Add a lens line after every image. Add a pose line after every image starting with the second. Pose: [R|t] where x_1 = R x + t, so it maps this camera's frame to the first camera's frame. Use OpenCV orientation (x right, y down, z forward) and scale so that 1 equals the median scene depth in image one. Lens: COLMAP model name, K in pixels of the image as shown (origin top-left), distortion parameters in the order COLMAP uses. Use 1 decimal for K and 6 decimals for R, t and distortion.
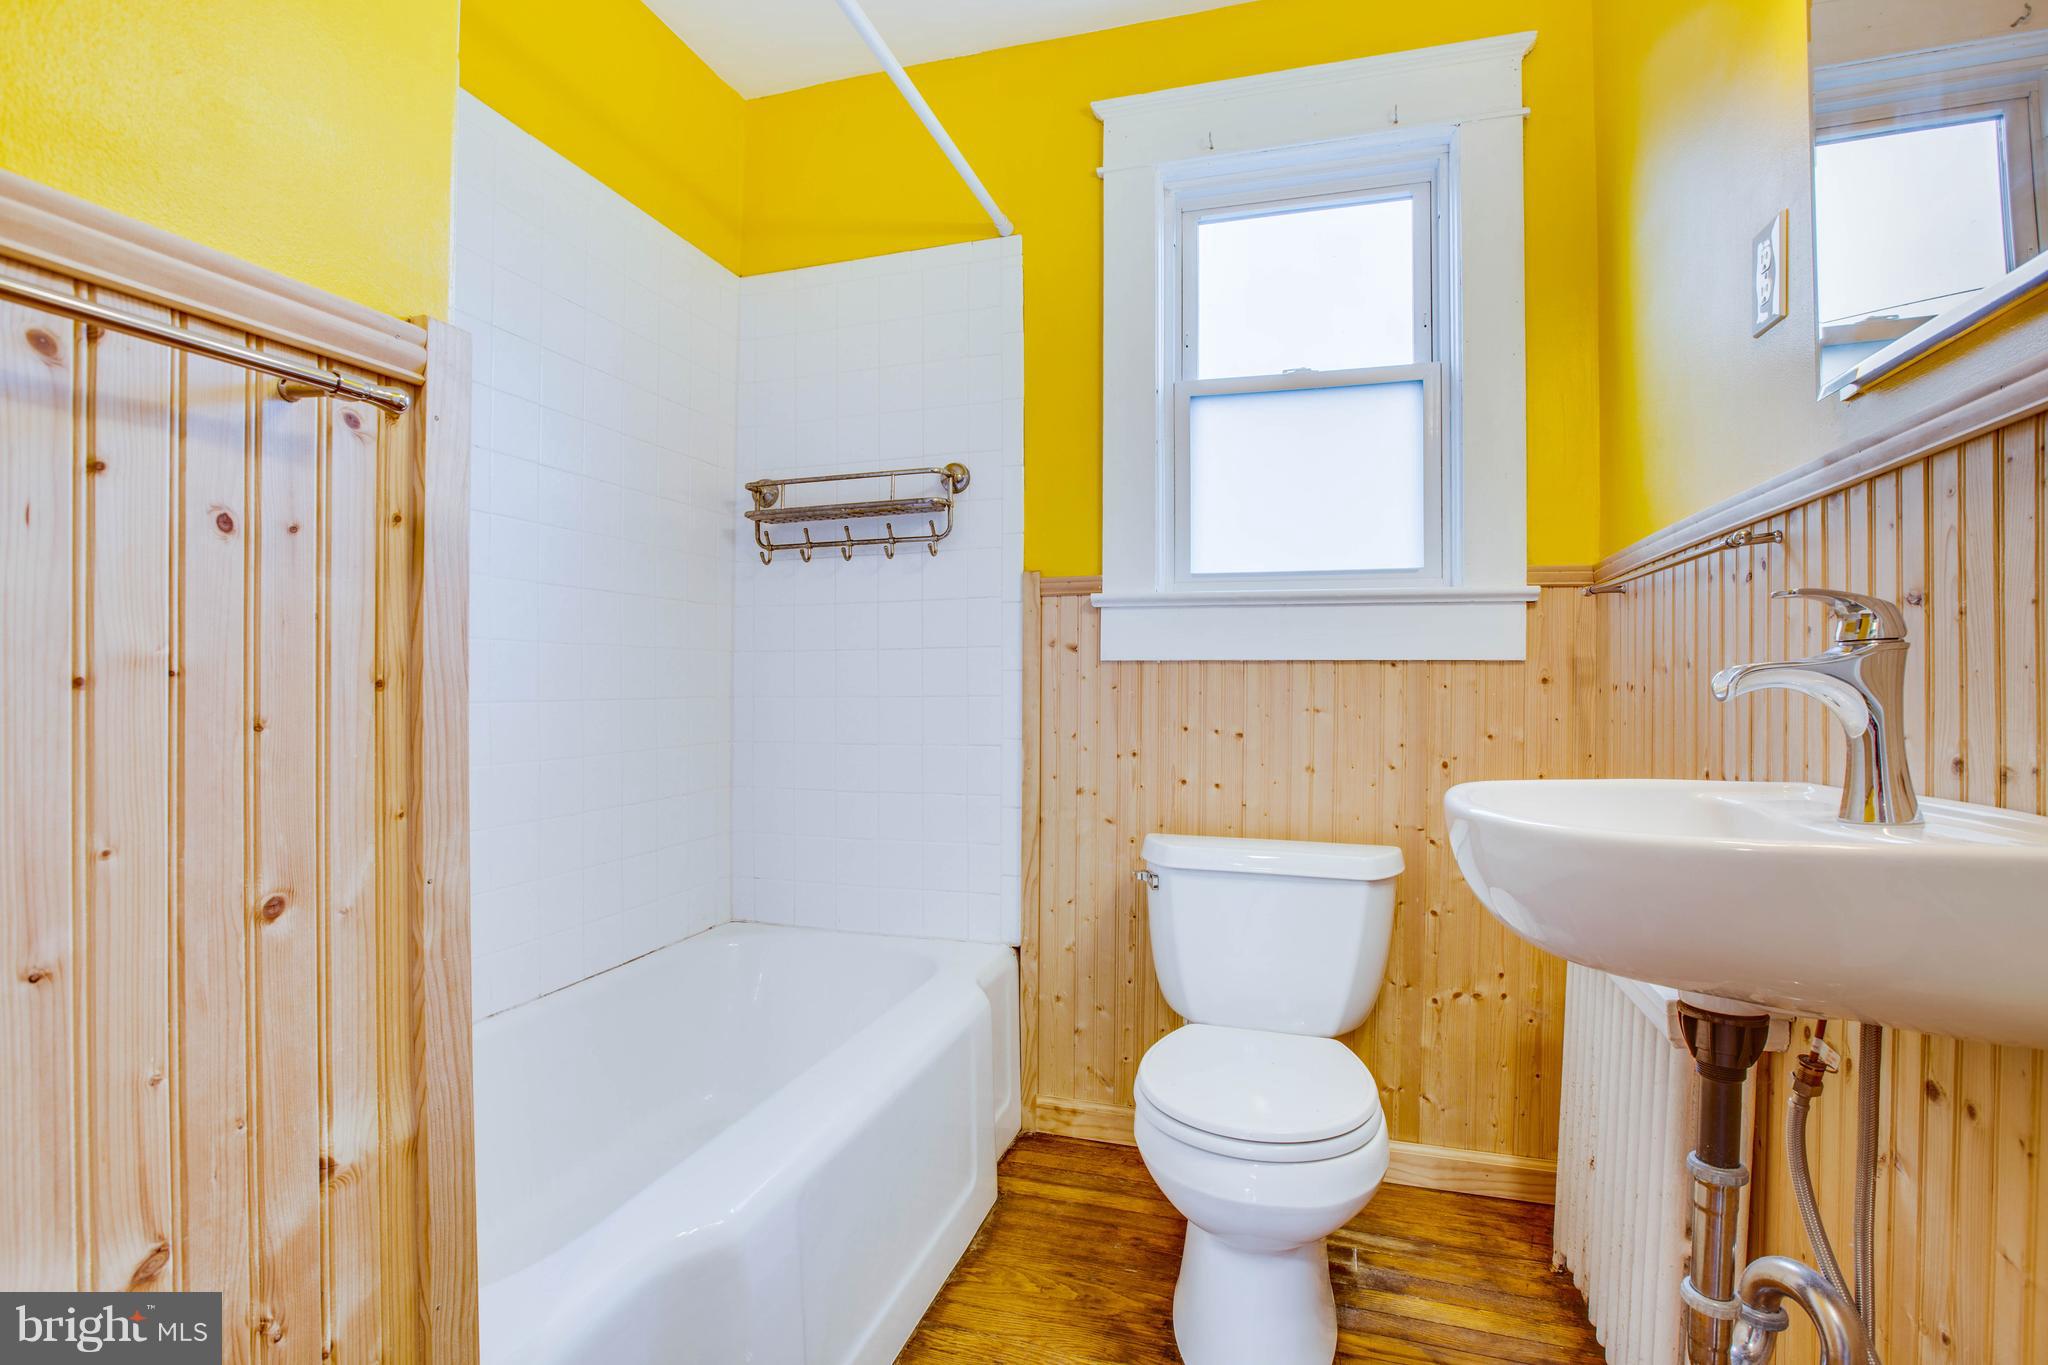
lens RADIAL K [[941.8, 0, 1030.0], [0, 941.8, 691.9], [0, 0, 1]] dist [-0.045122, 0.001755]
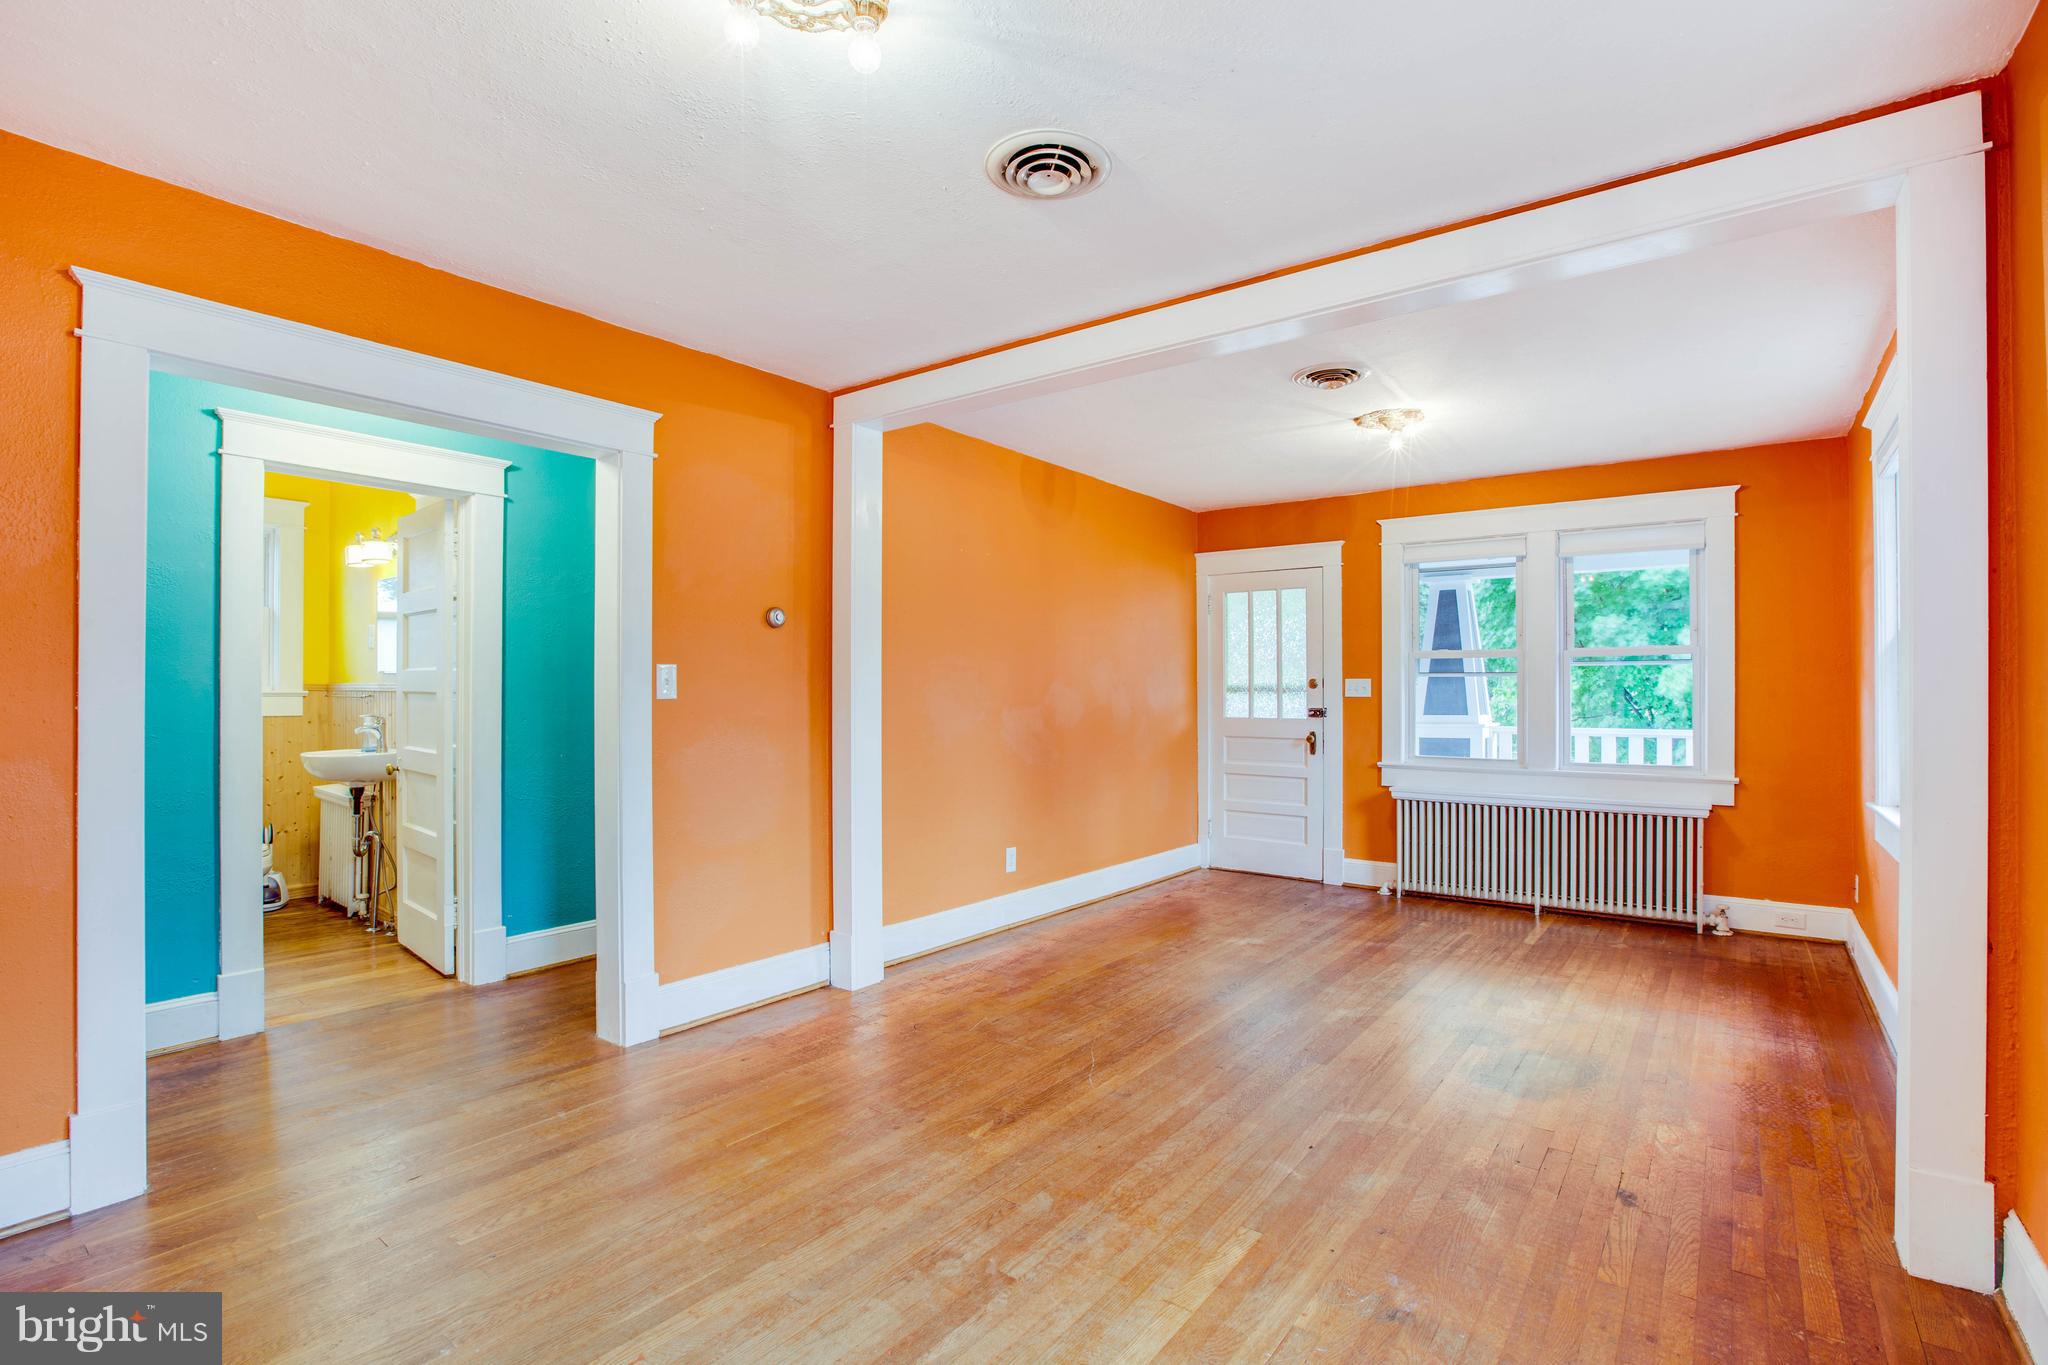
lens RADIAL K [[941.8, 0, 1024.5], [0, 941.8, 687.3], [0, 0, 1]] dist [-0.045122, 0.001755]
pose [[0.338680, -0.001712, 0.940900, -1.452955], [-0.003856, 0.999987, 0.003207, -0.143215], [-0.940894, -0.004715, 0.338669, -2.181577]]
